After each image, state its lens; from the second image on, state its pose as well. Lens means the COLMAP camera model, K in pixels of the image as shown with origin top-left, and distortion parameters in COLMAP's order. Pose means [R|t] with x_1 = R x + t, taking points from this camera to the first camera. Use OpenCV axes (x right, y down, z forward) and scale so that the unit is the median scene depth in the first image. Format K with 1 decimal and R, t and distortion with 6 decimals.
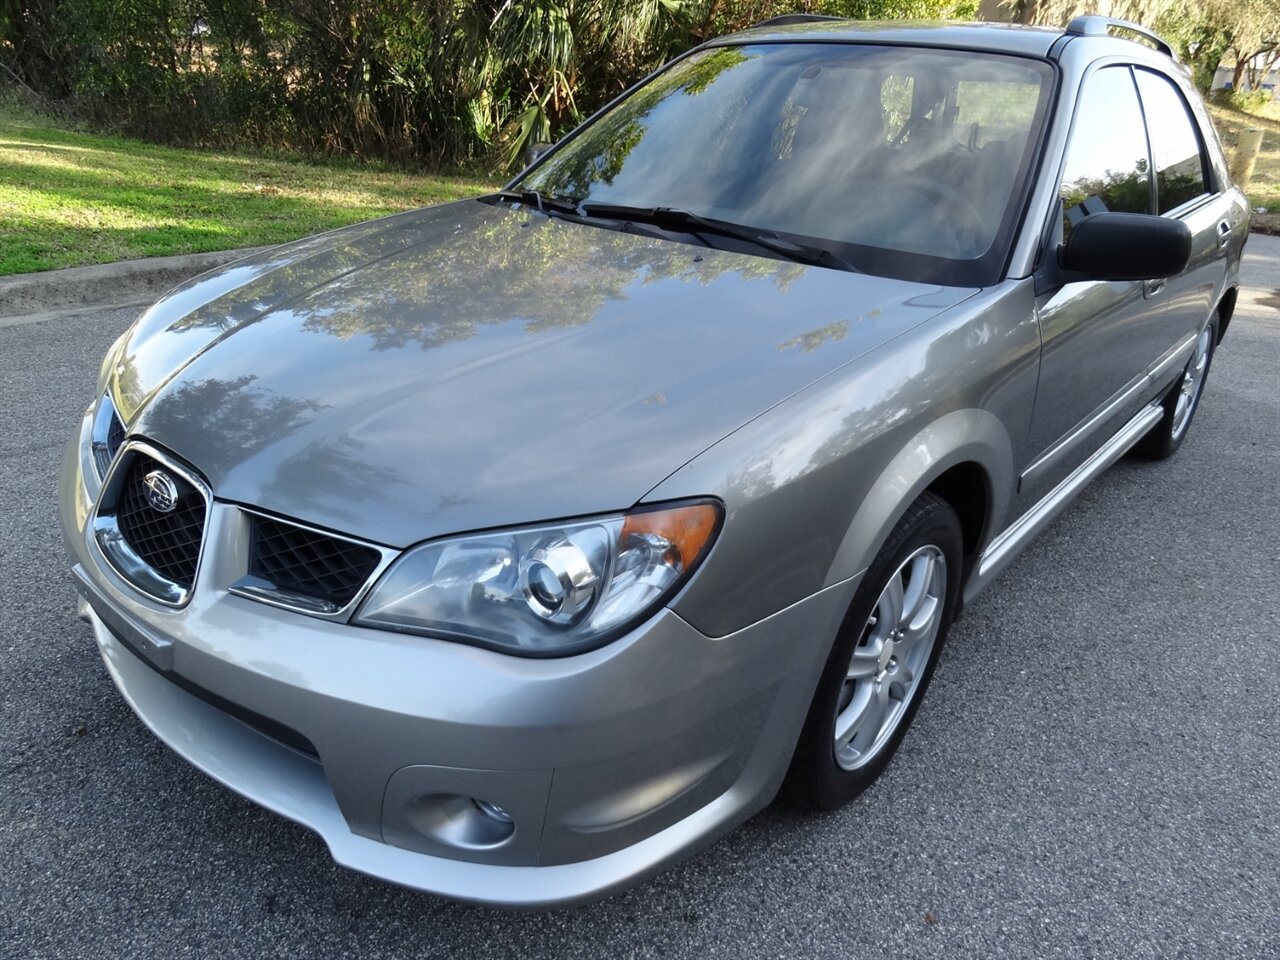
lens RADIAL K [[897.7, 0, 640.0], [0, 897.7, 480.0], [0, 0, 1]] dist [0.001170, 0.000569]
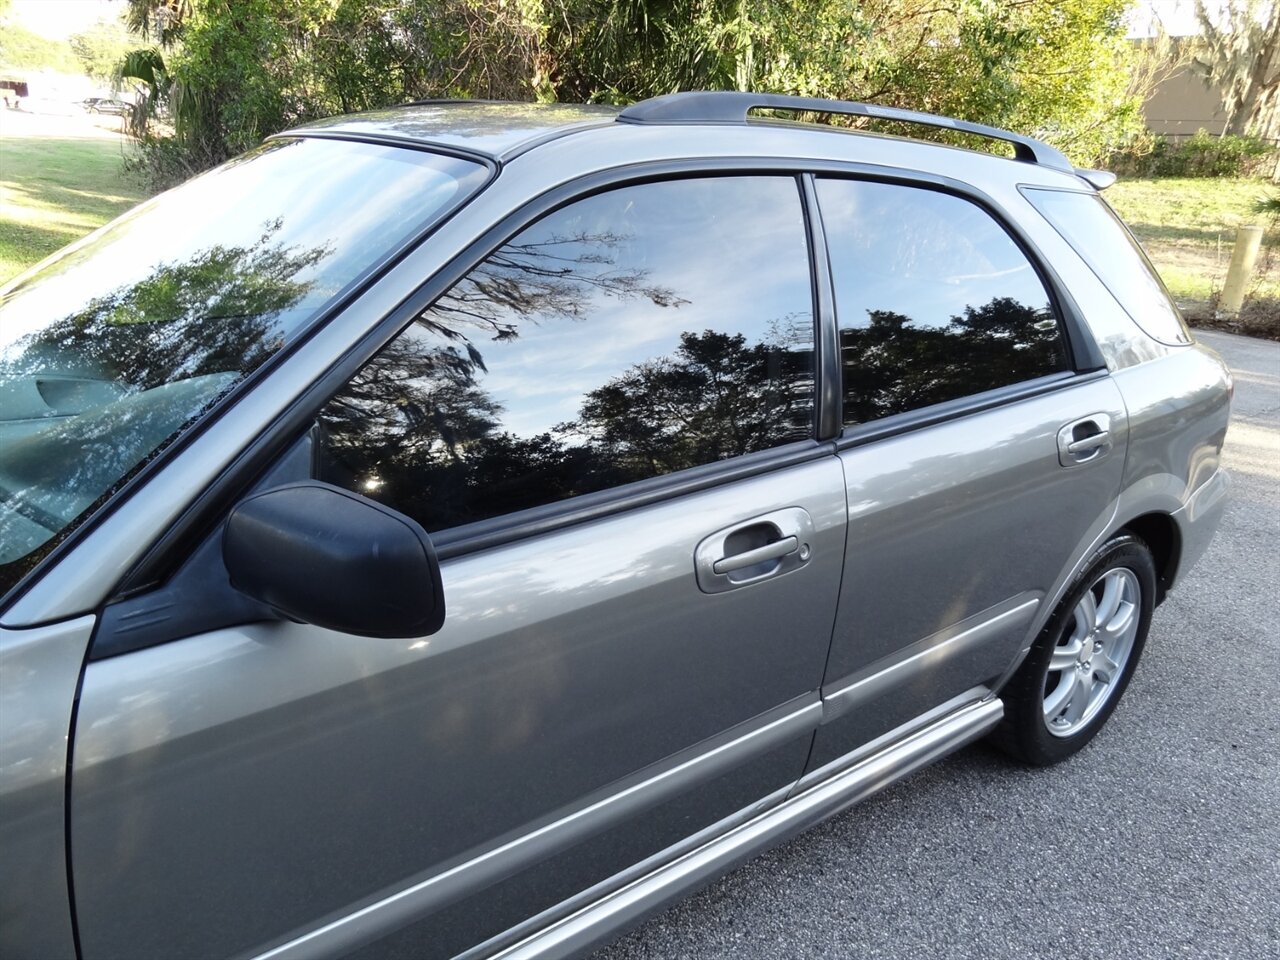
lens RADIAL K [[897.7, 0, 640.0], [0, 897.7, 480.0], [0, 0, 1]] dist [0.001170, 0.000569]
pose [[0.978389, 0.074491, -0.192887, 0.565368], [-0.091924, 0.992296, -0.083055, -0.201631], [0.185214, 0.098991, 0.977700, 0.419484]]
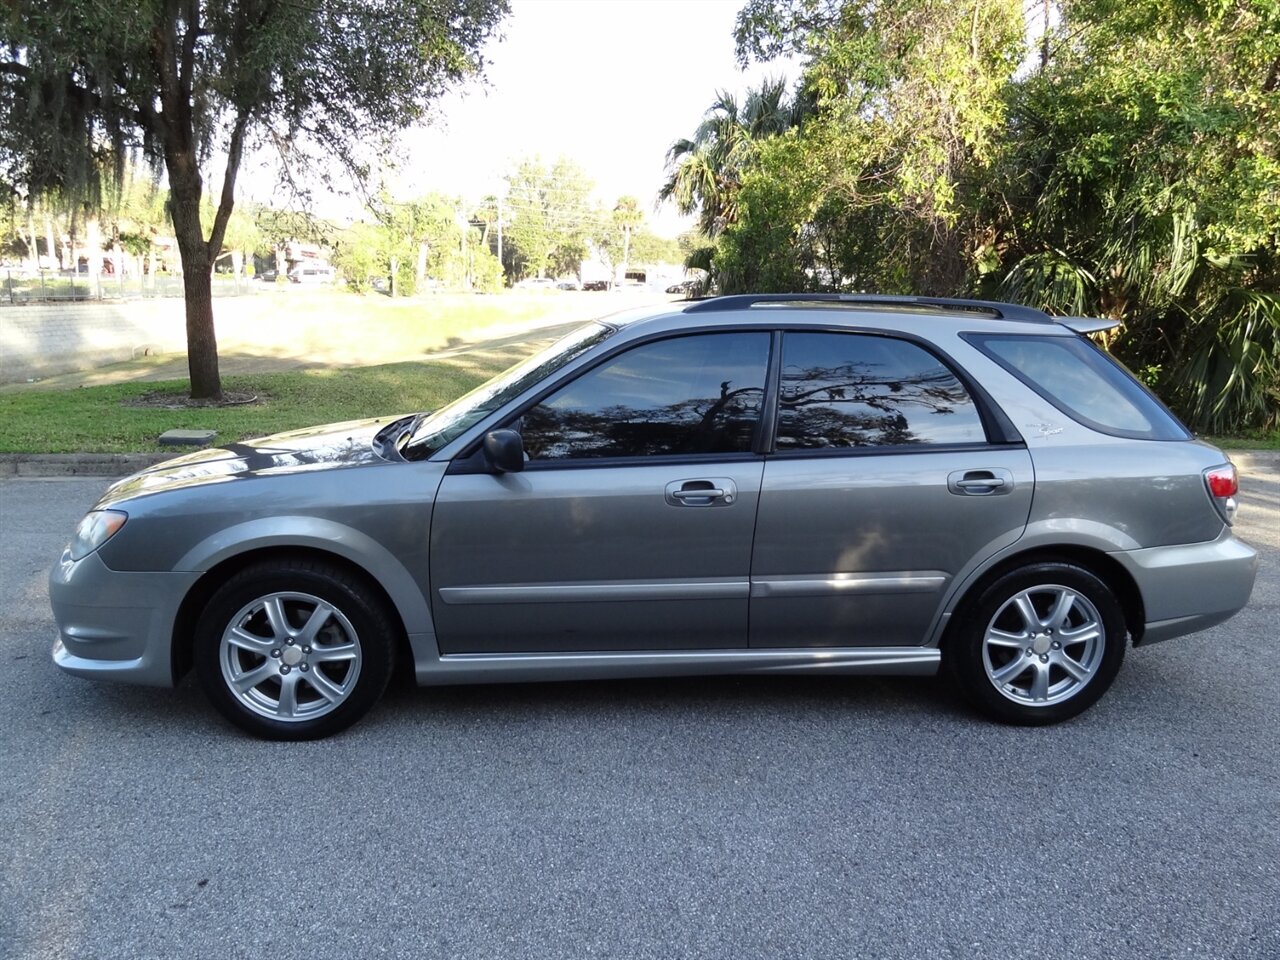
lens RADIAL K [[897.7, 0, 640.0], [0, 897.7, 480.0], [0, 0, 1]] dist [0.001170, 0.000569]
pose [[0.712209, 0.095118, -0.695493, 1.276299], [-0.267260, 0.952901, -0.143361, -0.040766], [0.649100, 0.287980, 0.704086, 0.070886]]
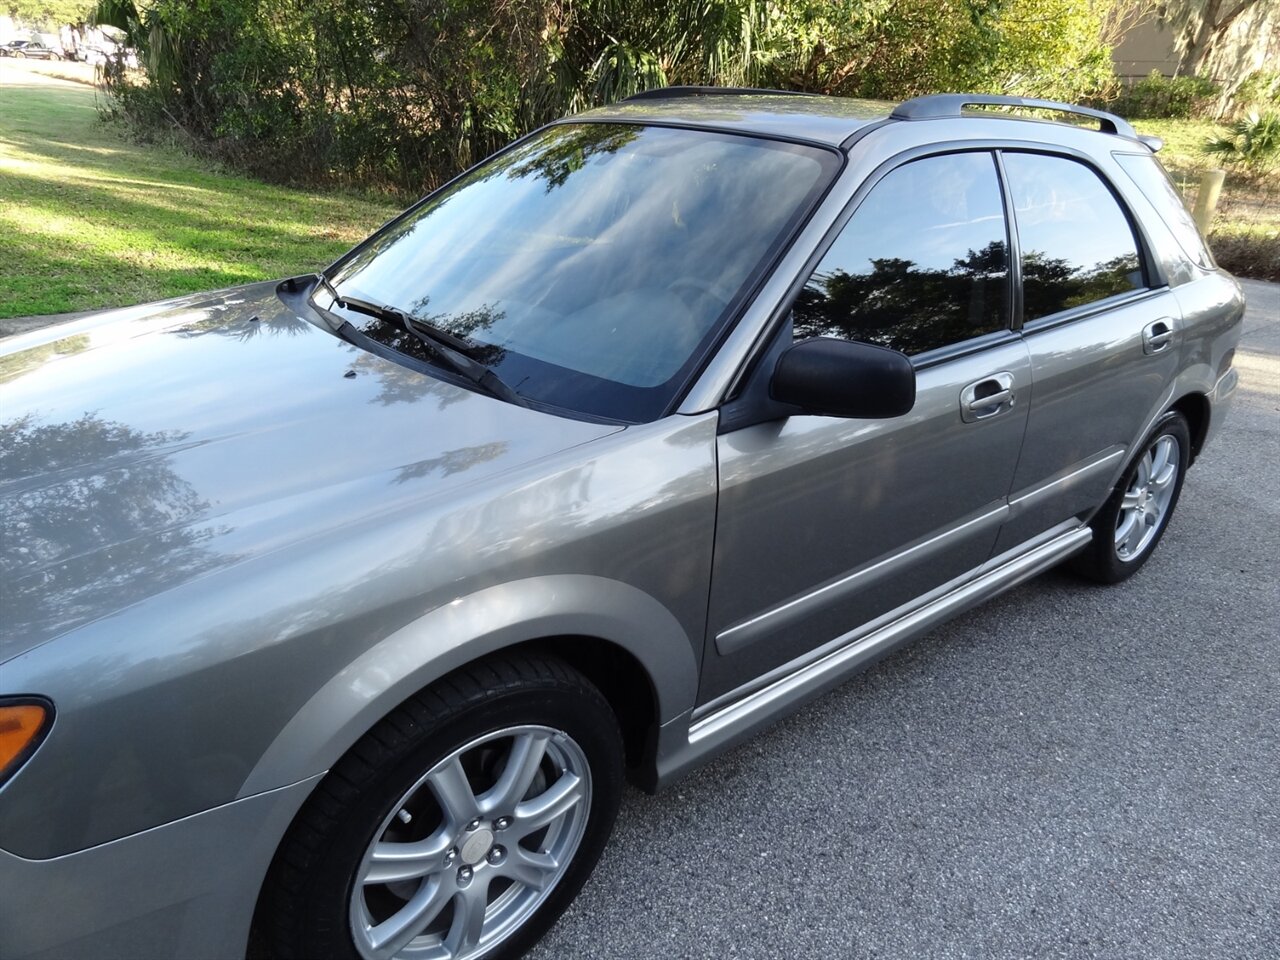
lens RADIAL K [[895.8, 0, 637.6], [0, 895.8, 480.4], [0, 0, 1]] dist [0.003384, -0.003028]
pose [[0.987244, 0.061422, -0.146888, 0.348790], [-0.066604, 0.997309, -0.030622, -0.091923], [0.144612, 0.040015, 0.988679, 0.102318]]
